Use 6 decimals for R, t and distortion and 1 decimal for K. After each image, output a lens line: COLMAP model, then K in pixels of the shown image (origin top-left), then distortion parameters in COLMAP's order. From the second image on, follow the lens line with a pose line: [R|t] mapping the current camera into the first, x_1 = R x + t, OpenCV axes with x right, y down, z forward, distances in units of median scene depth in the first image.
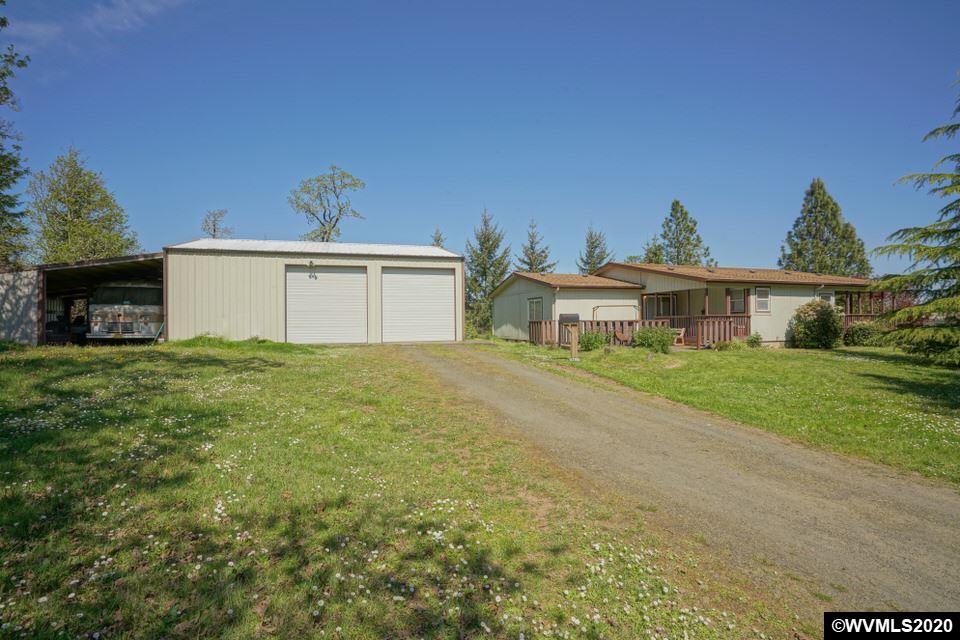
lens RADIAL K [[449.8, 0, 479.5], [0, 449.8, 323.4], [0, 0, 1]] dist [-0.075417, 0.029387]
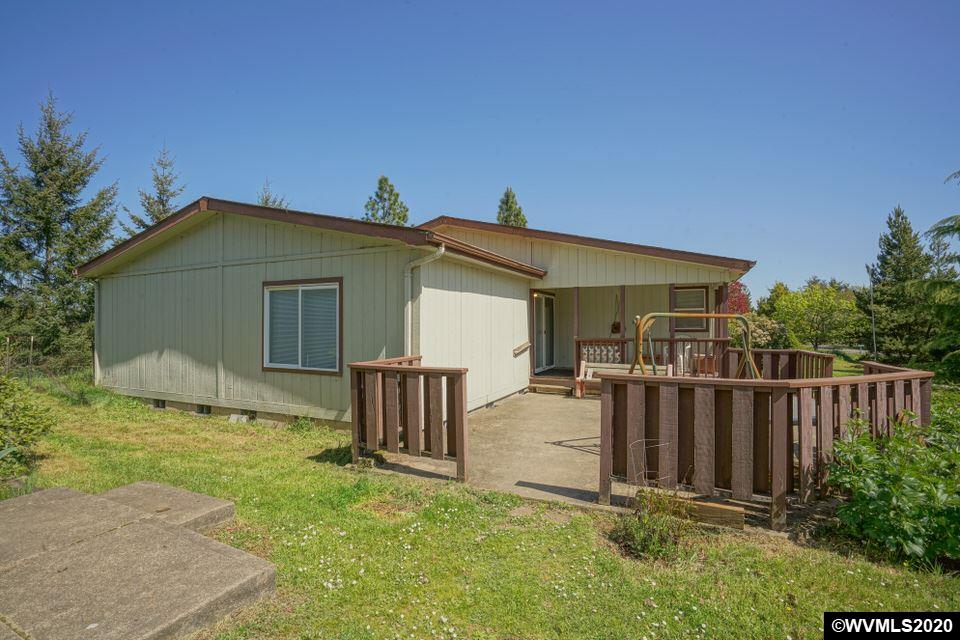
lens RADIAL K [[449.8, 0, 479.5], [0, 449.8, 323.4], [0, 0, 1]] dist [-0.075417, 0.029387]
pose [[0.676642, 0.014496, 0.736170, -0.010035], [-0.003520, 0.999858, -0.016452, -0.011008], [-0.736304, 0.008541, 0.676597, 0.363965]]
